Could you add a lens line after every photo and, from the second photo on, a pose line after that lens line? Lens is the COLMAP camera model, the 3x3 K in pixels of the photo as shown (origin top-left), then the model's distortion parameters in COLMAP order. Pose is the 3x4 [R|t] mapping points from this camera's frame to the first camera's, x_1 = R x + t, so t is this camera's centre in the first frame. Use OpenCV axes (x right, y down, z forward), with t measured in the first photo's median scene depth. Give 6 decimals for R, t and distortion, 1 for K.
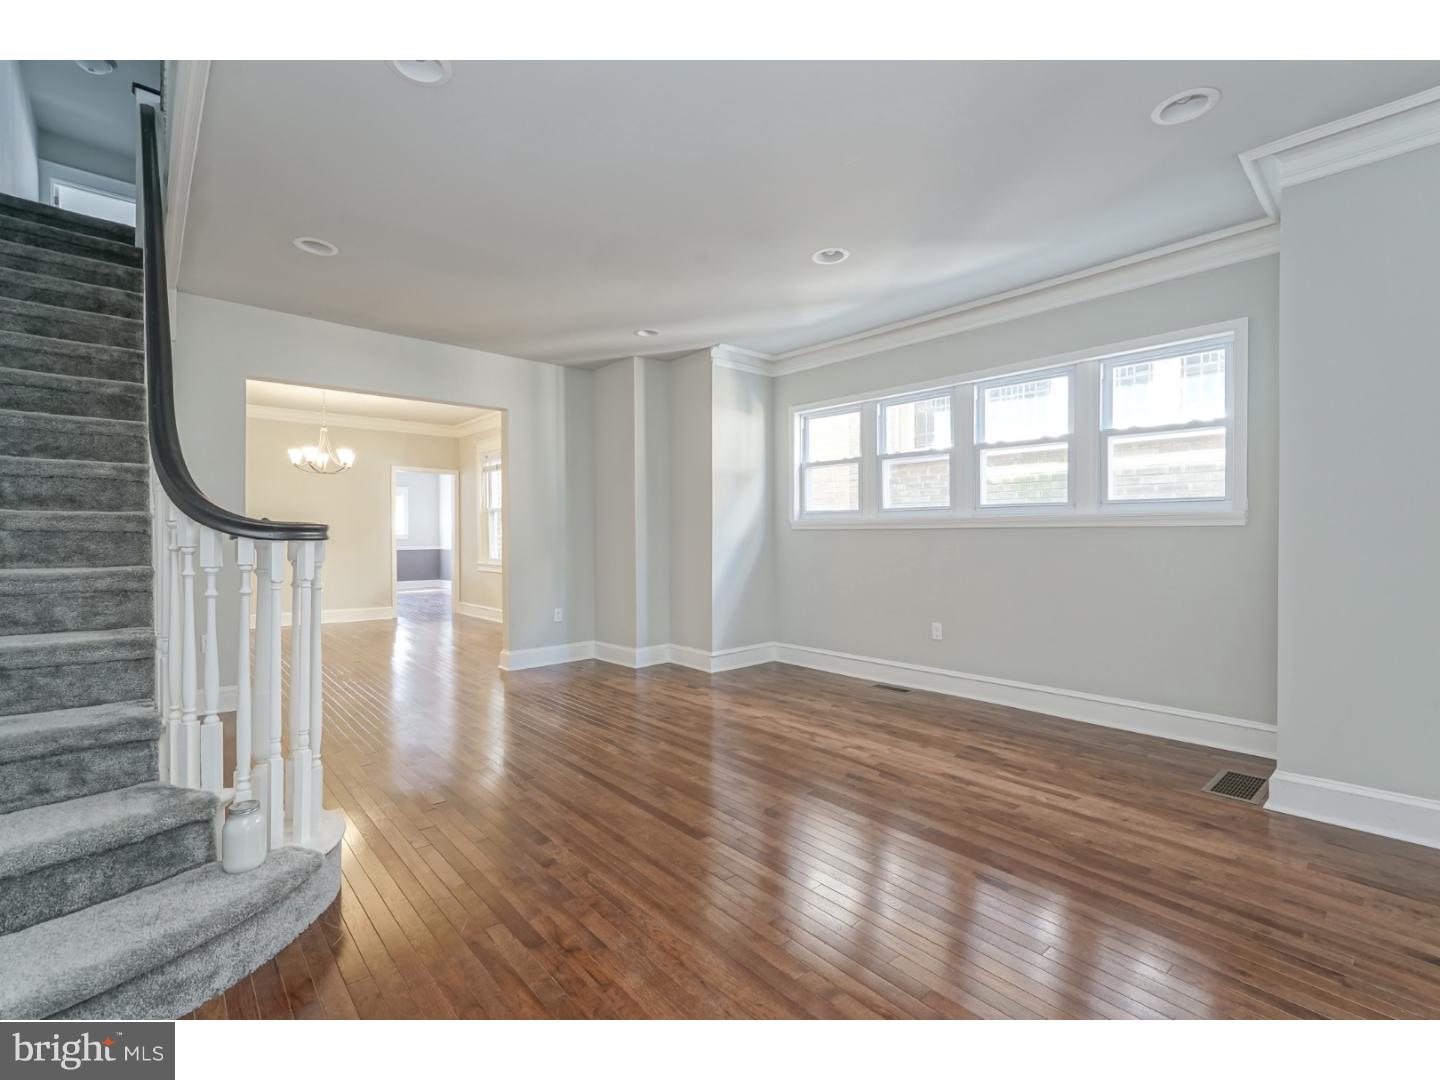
lens RADIAL K [[650.7, 0, 737.6], [0, 650.7, 540.6], [0, 0, 1]] dist [-0.010973, 0.001095]
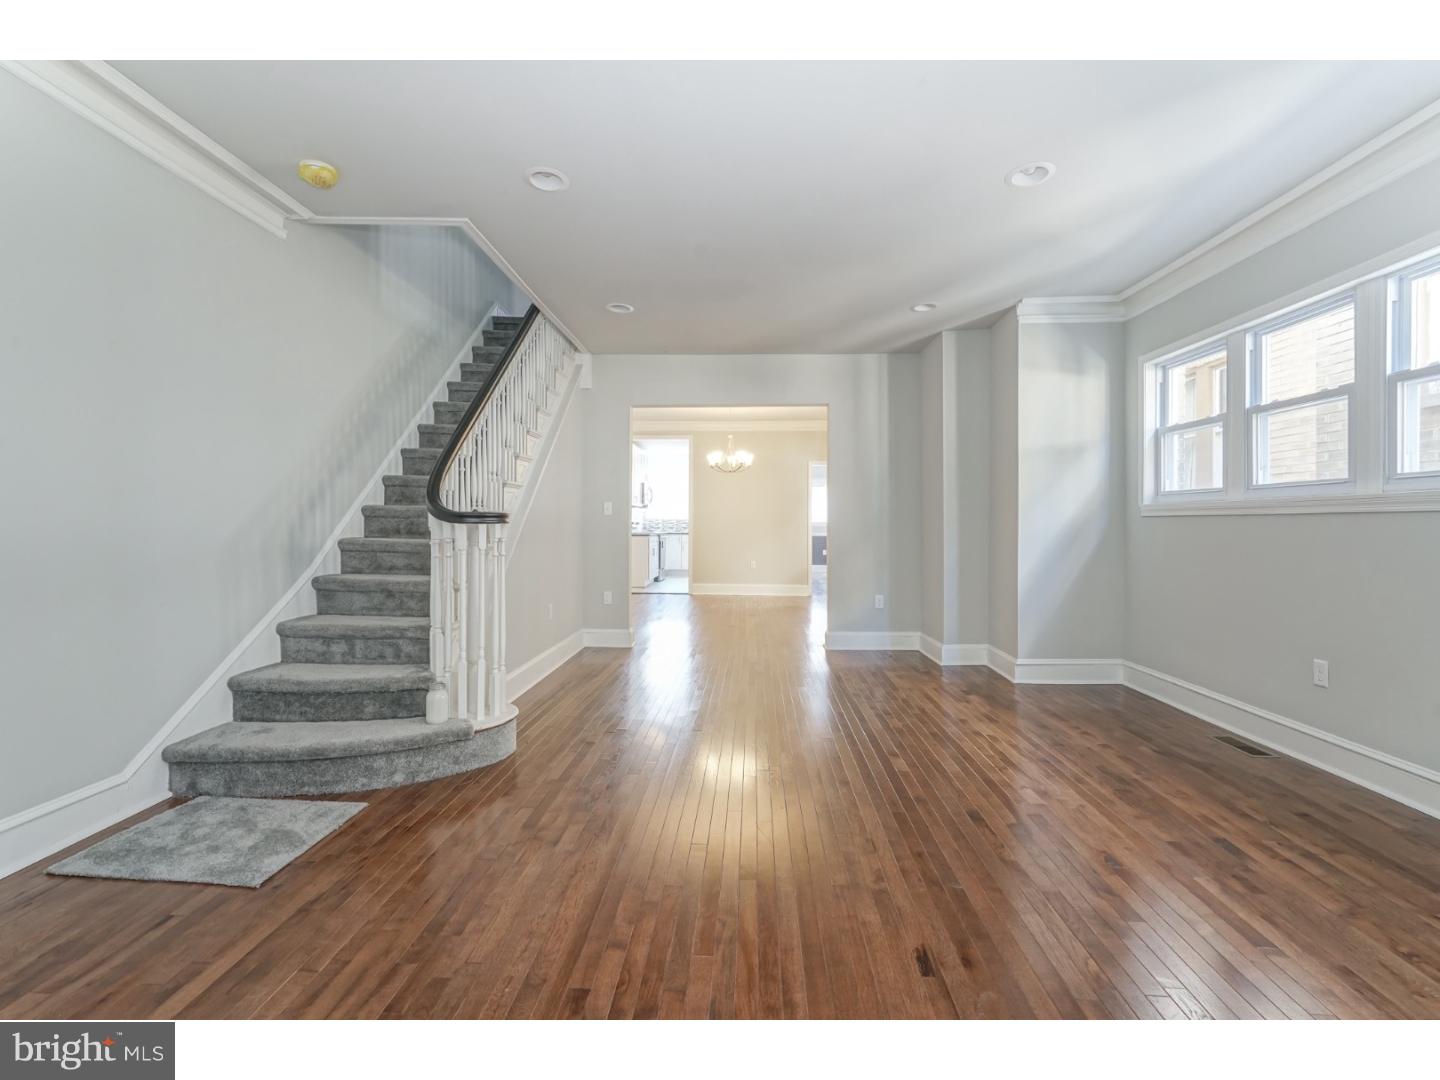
lens RADIAL K [[671.8, 0, 717.5], [0, 671.8, 526.6], [0, 0, 1]] dist [-0.013904, 0.005164]
pose [[0.709840, 0.007179, -0.704326, 0.309611], [-0.009865, 0.999951, 0.000250, 0.000403], [0.704294, 0.006771, 0.709876, 0.096116]]
